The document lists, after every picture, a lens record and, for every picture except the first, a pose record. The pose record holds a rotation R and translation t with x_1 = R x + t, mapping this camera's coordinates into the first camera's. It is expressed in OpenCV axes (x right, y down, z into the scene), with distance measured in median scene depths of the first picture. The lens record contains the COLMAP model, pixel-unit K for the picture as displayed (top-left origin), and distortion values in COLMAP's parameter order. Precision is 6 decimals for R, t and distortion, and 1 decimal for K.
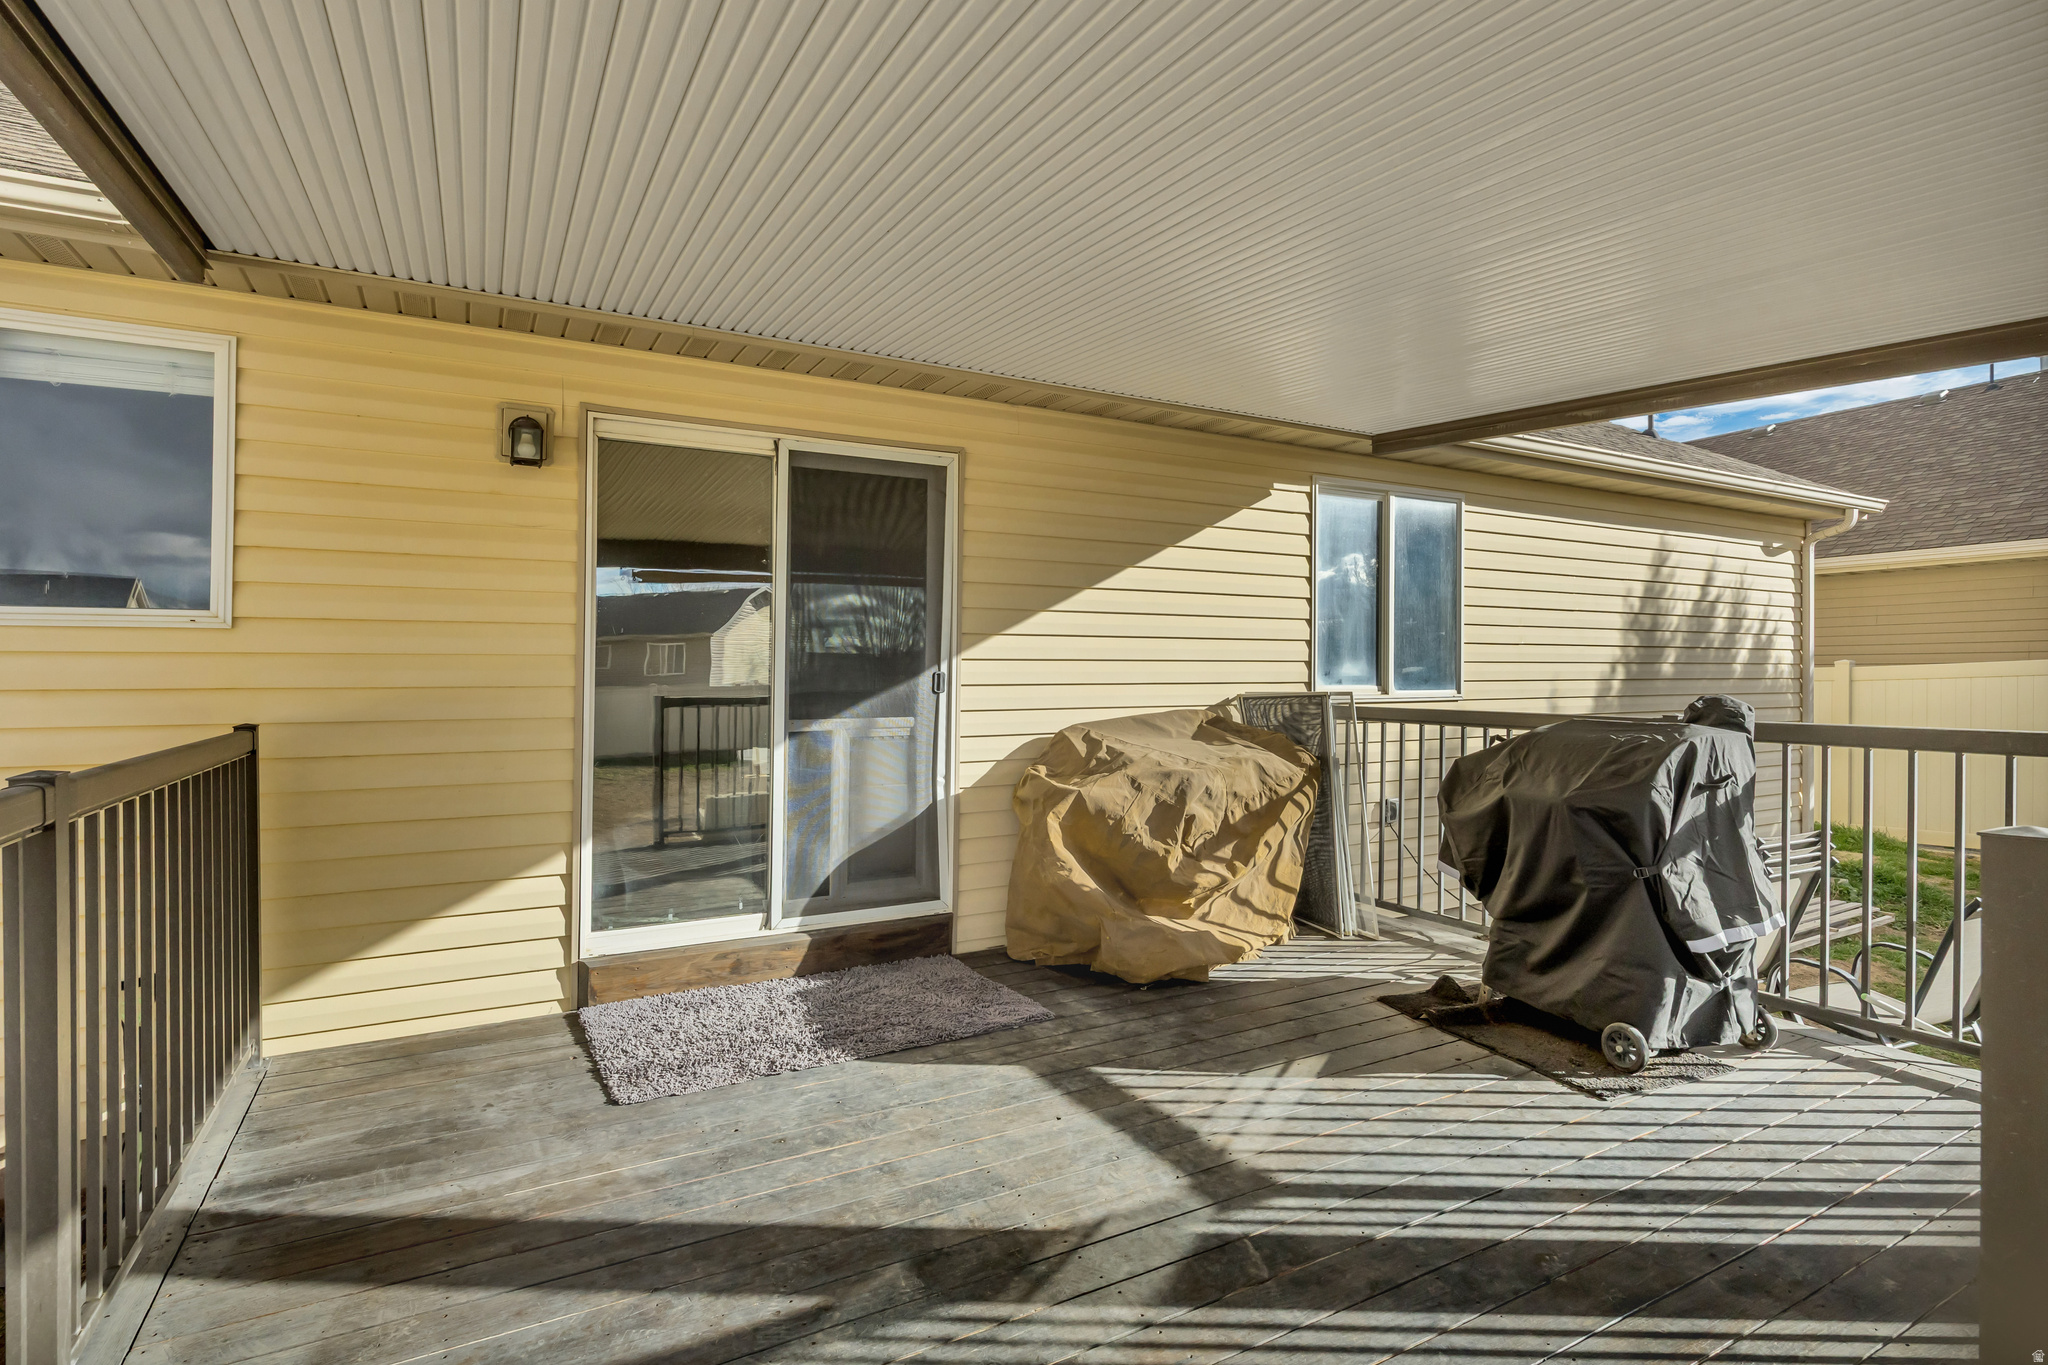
lens RADIAL K [[1034.2, 0, 1024.0], [0, 1034.2, 682.5], [0, 0, 1]] dist [0.000807, 0.000060]
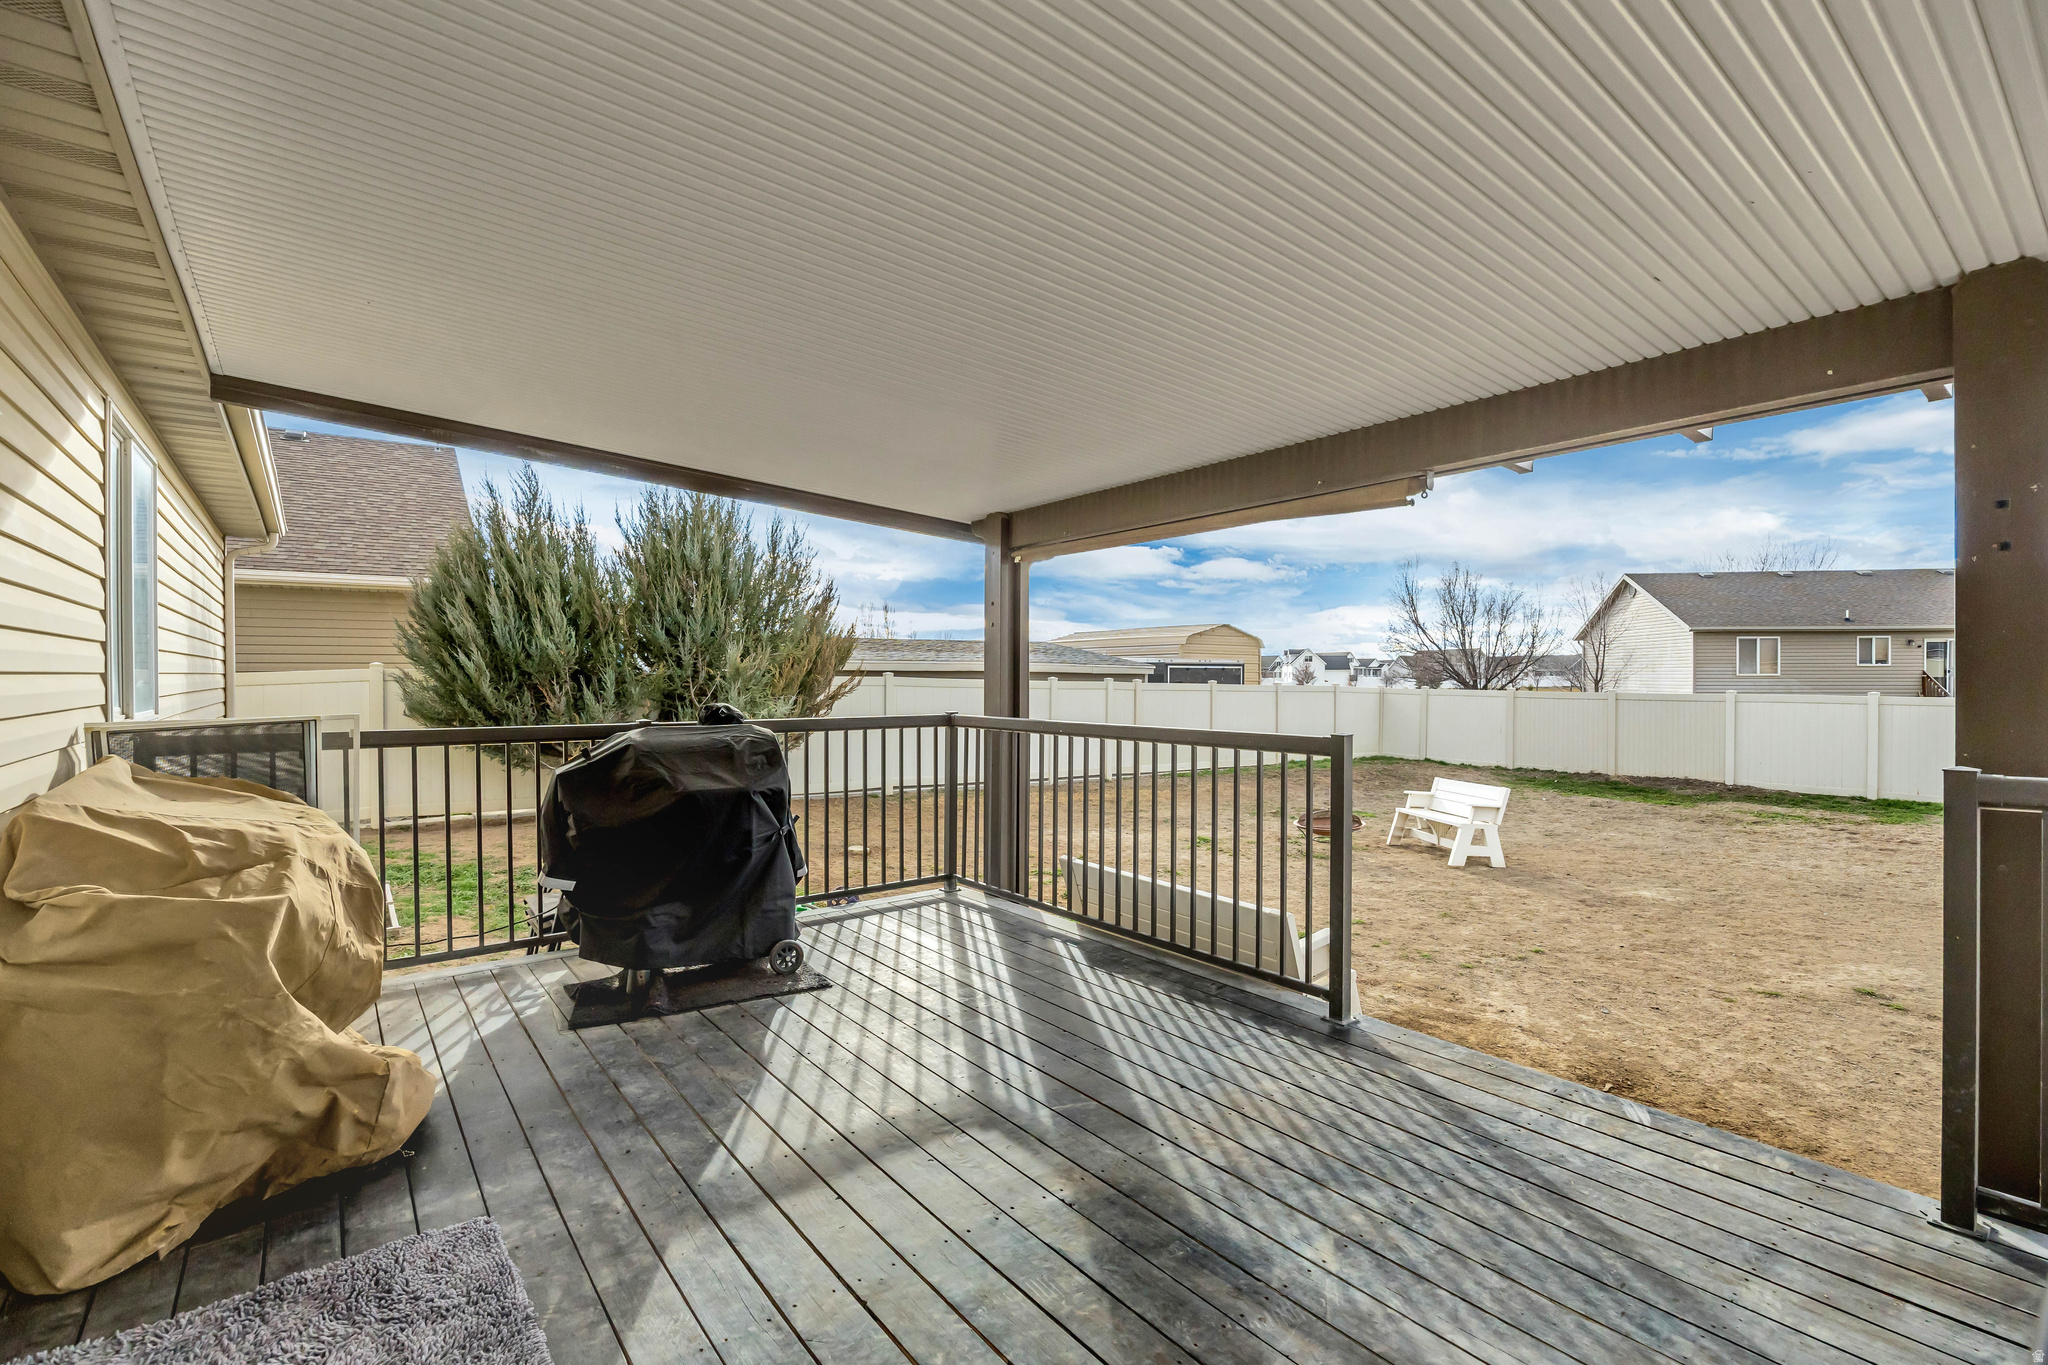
lens RADIAL K [[918.6, 0, 1024.0], [0, 918.6, 682.5], [0, 0, 1]] dist [0.000066, 0.000009]
pose [[-0.146657, -0.005173, 0.989174, -0.519615], [0.011443, 0.999911, 0.006926, -0.016930], [-0.989121, 0.012335, -0.146585, 0.645127]]
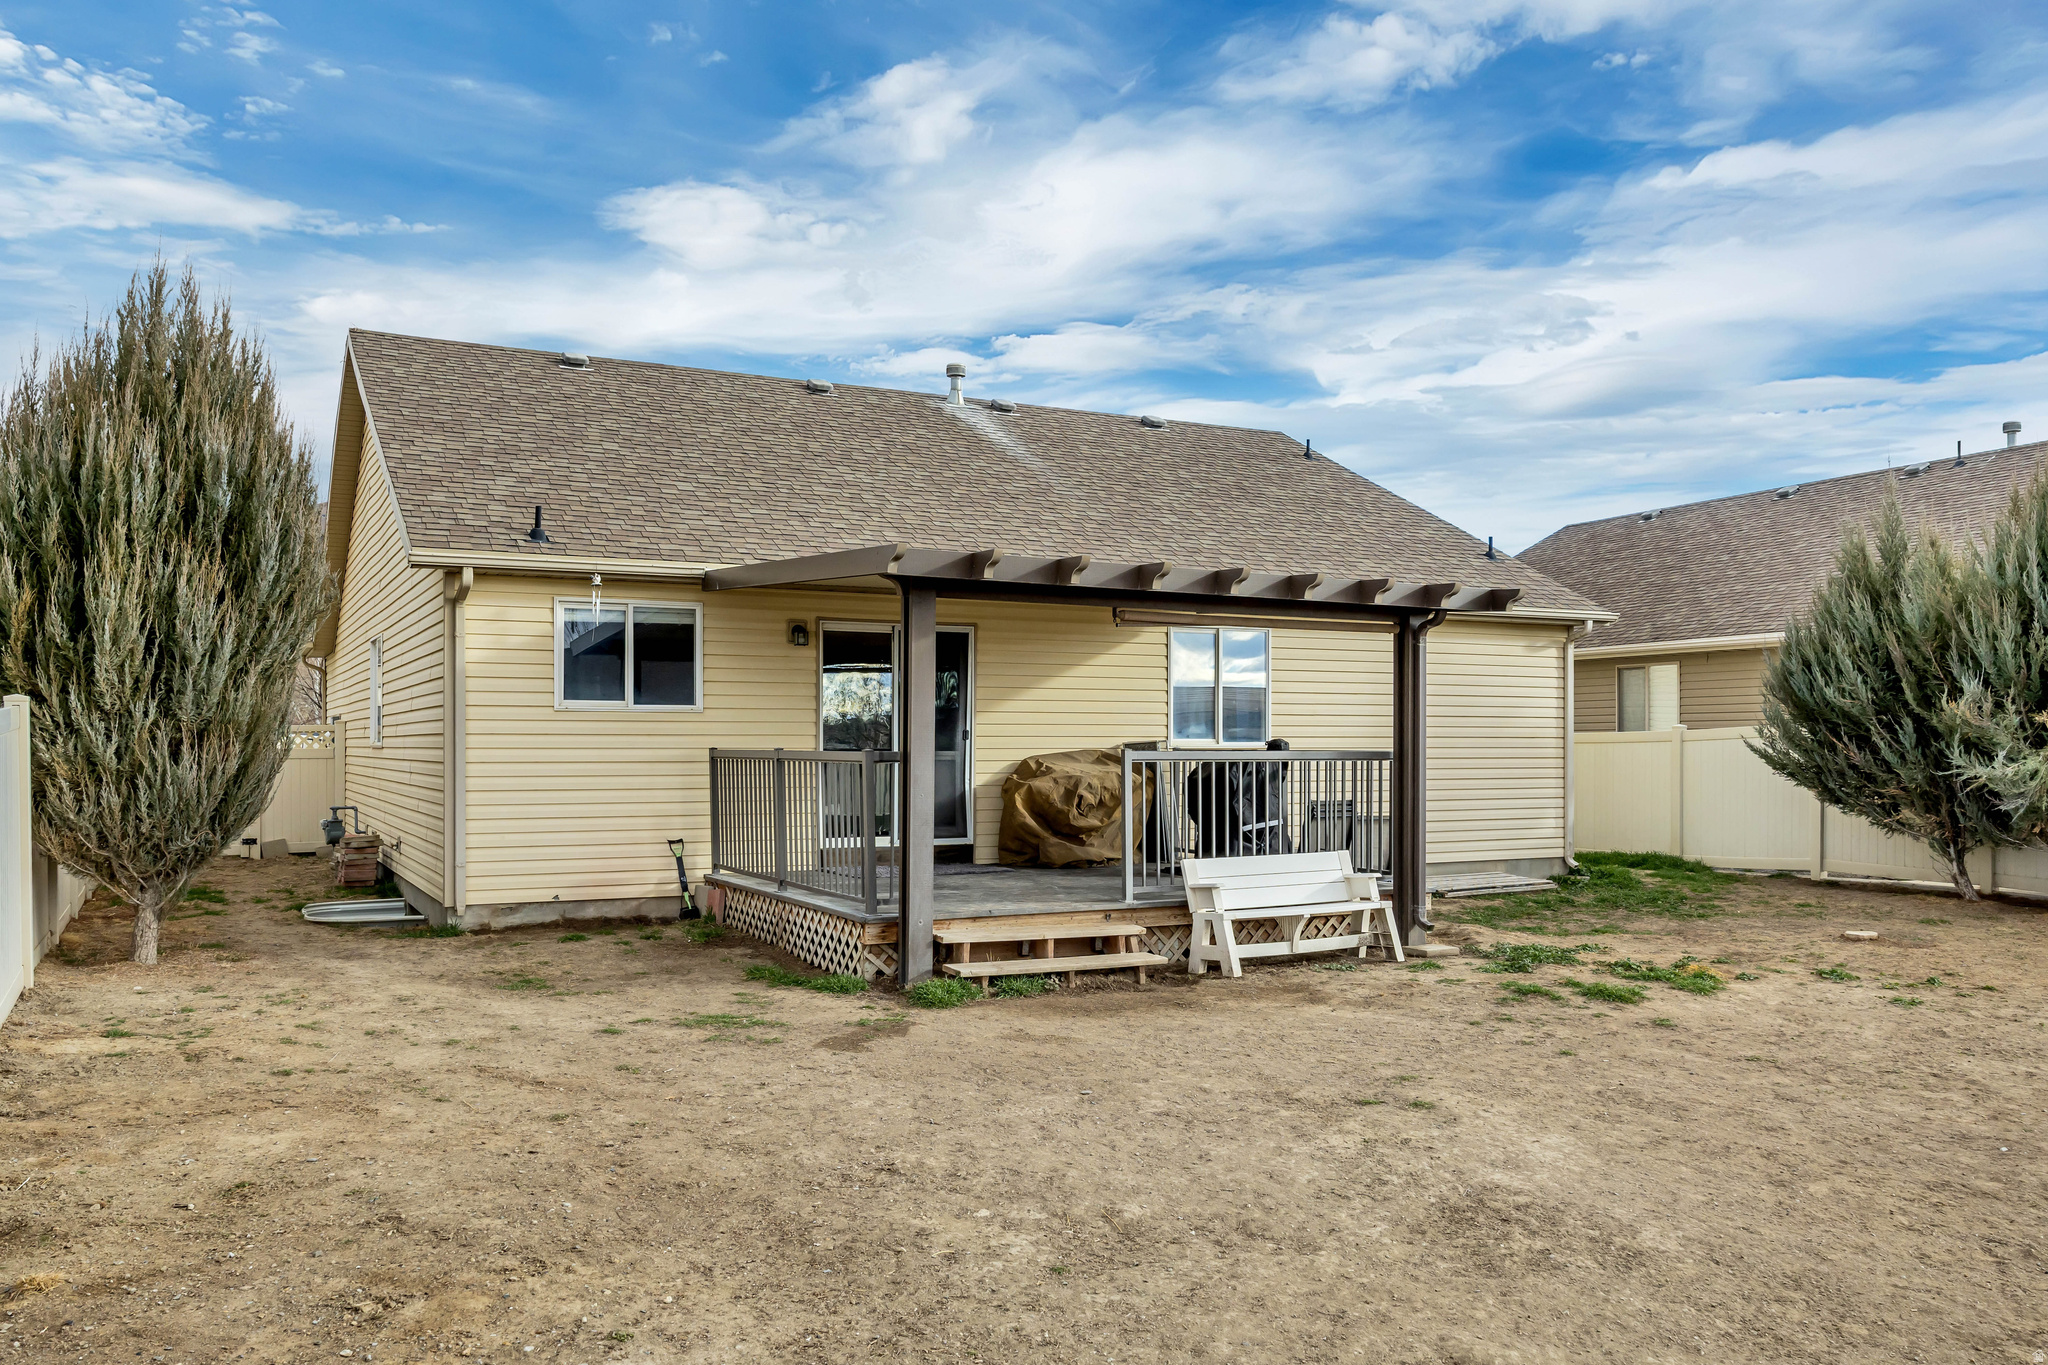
lens RADIAL K [[1546.7, 0, 1024.0], [0, 1546.7, 682.5], [0, 0, 1]] dist [-0.000054, -0.000520]
pose [[0.999656, -0.004484, -0.025841, 0.126737], [0.003137, 0.998645, -0.051939, 0.060233], [0.026039, 0.051840, 0.998316, -2.325685]]
